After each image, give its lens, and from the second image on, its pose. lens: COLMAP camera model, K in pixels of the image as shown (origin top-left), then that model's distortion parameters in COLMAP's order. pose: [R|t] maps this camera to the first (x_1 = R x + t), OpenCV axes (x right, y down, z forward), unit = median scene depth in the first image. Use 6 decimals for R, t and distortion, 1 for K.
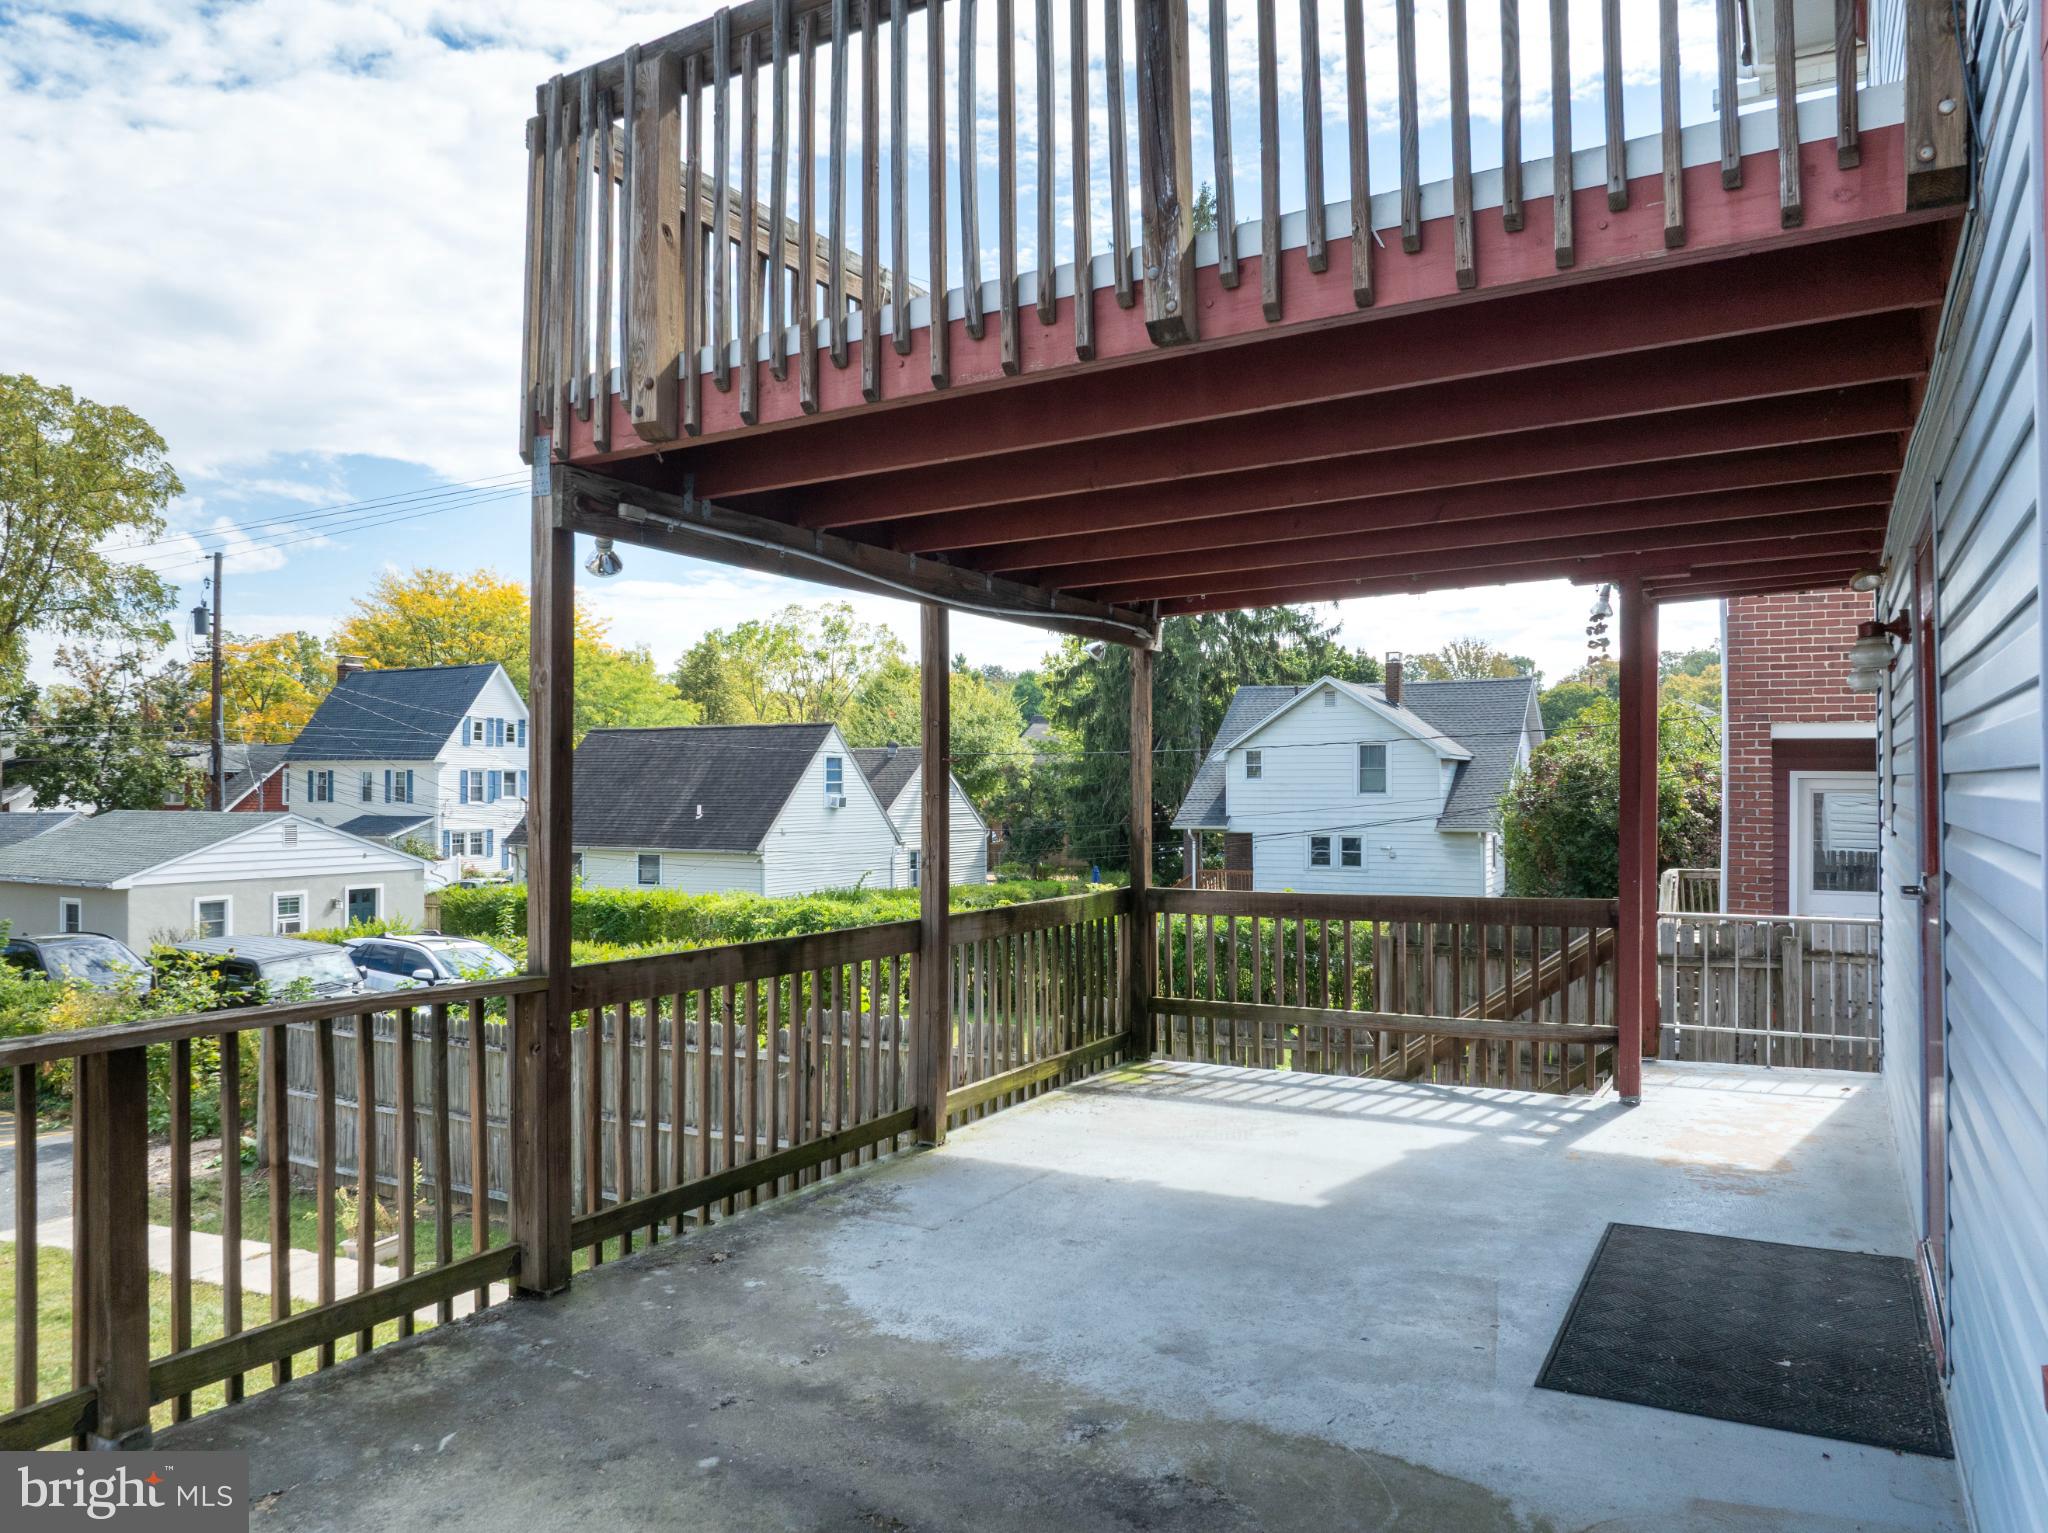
lens RADIAL K [[1436.2, 0, 1024.0], [0, 1436.2, 766.5], [0, 0, 1]] dist [-0.035207, -0.002169]
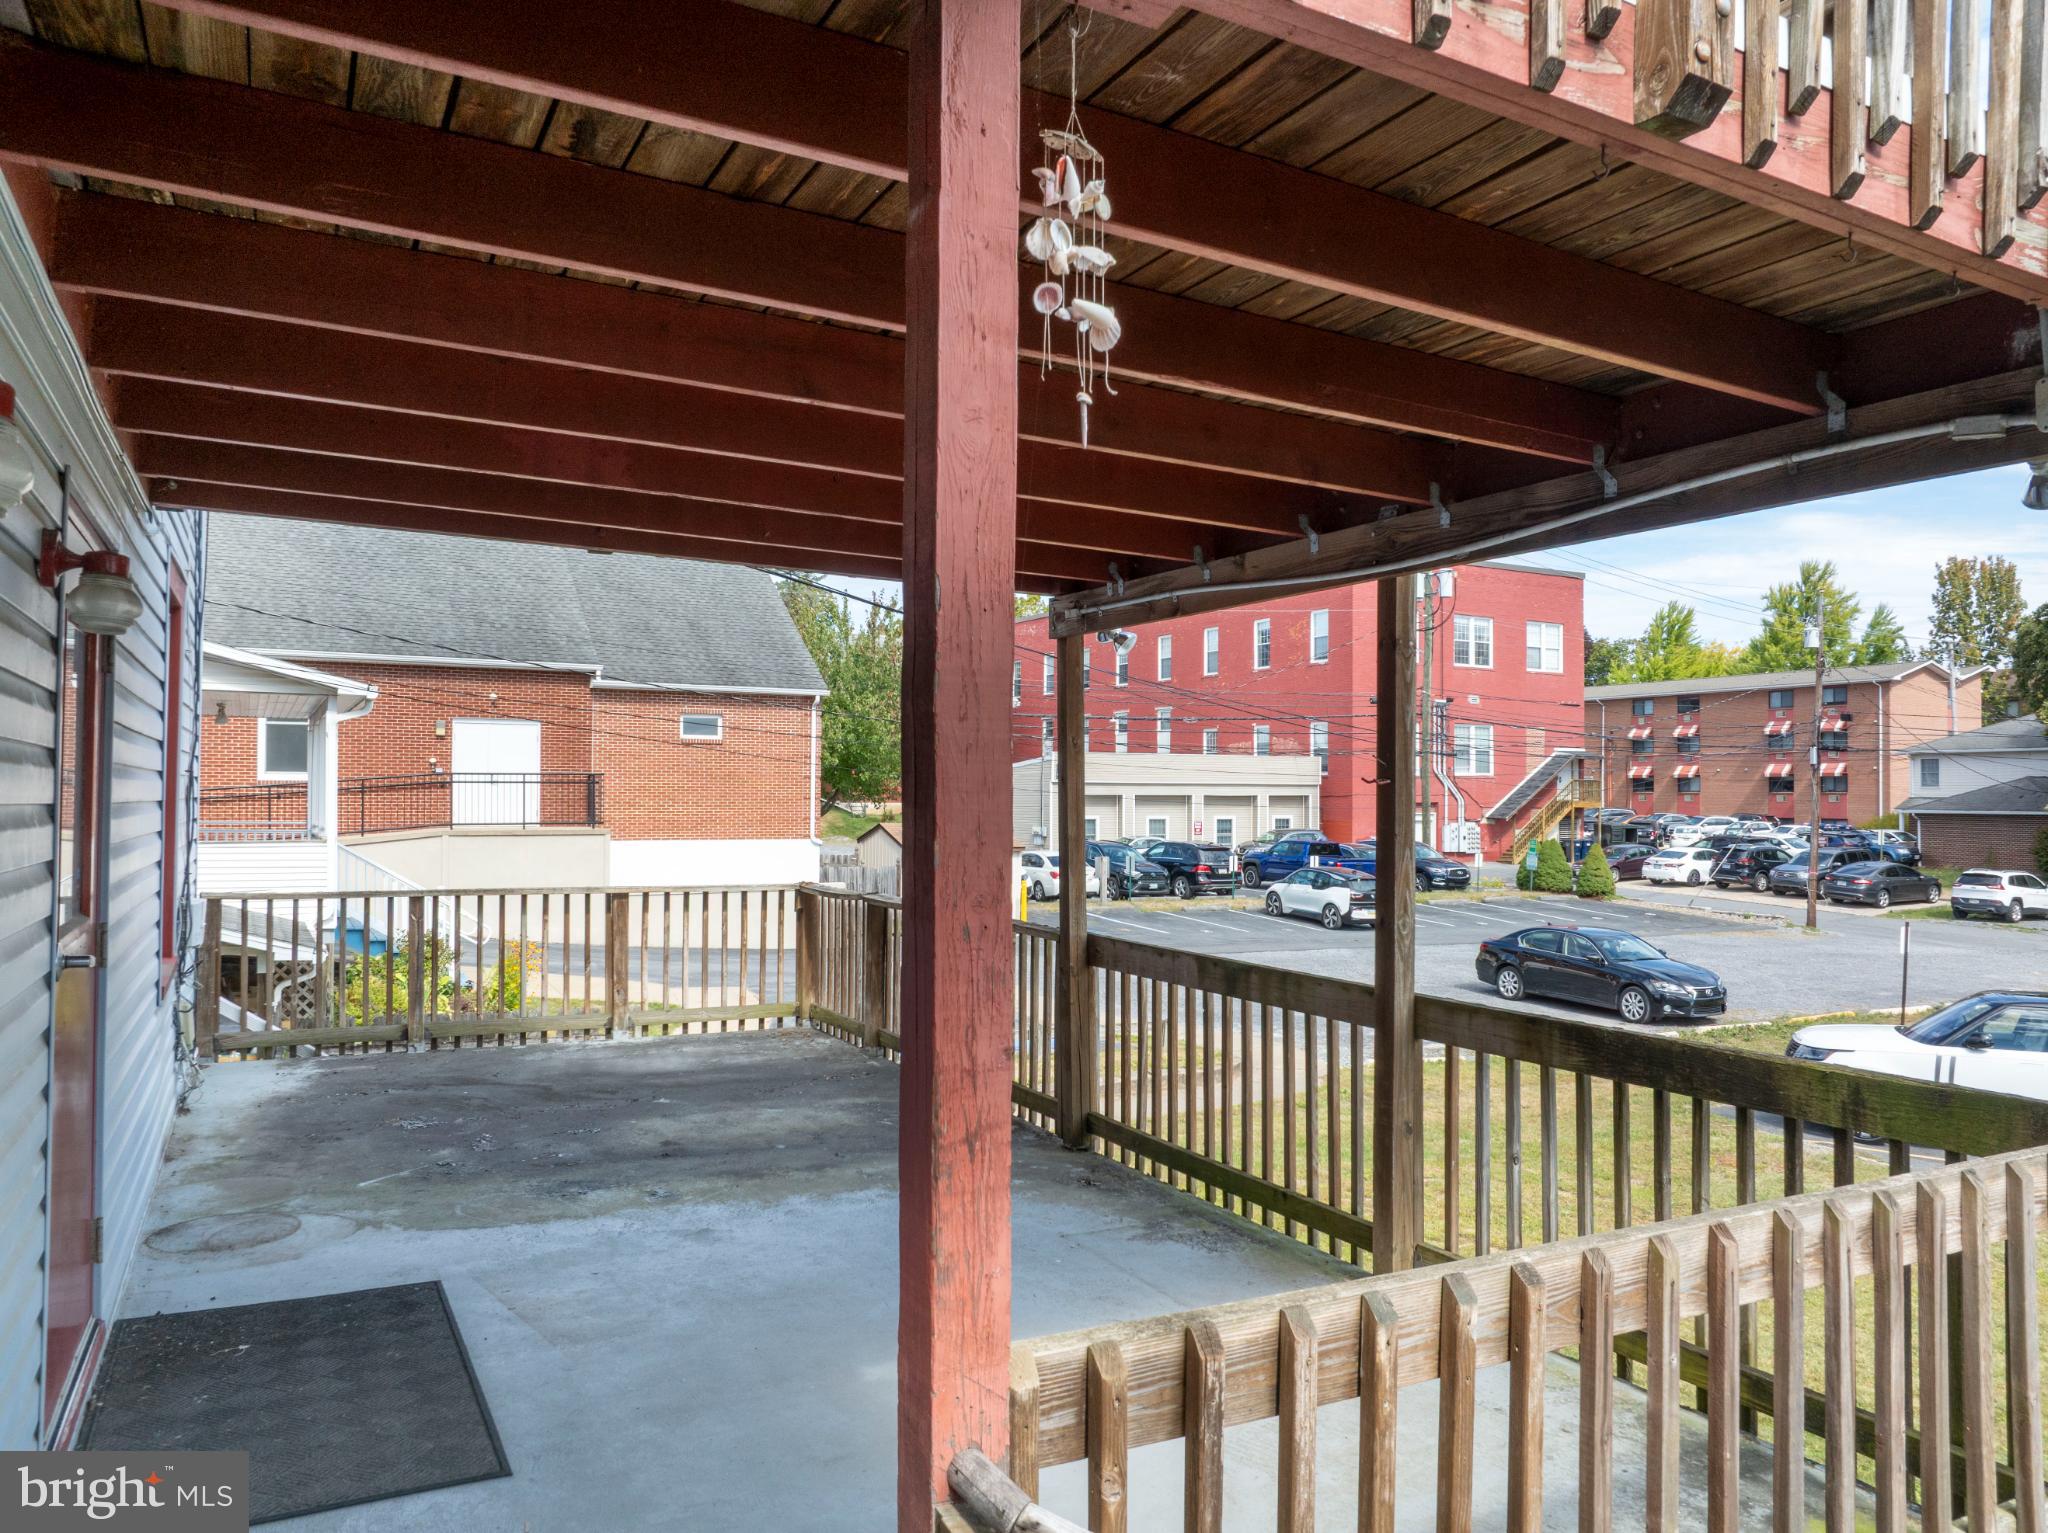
lens RADIAL K [[1436.2, 0, 1024.0], [0, 1436.2, 766.5], [0, 0, 1]] dist [-0.035207, -0.002169]
pose [[-0.542409, -0.014839, -0.839984, 1.041649], [0.009115, 0.999681, -0.023546, 0.006066], [0.840065, -0.020428, -0.542101, 1.932065]]
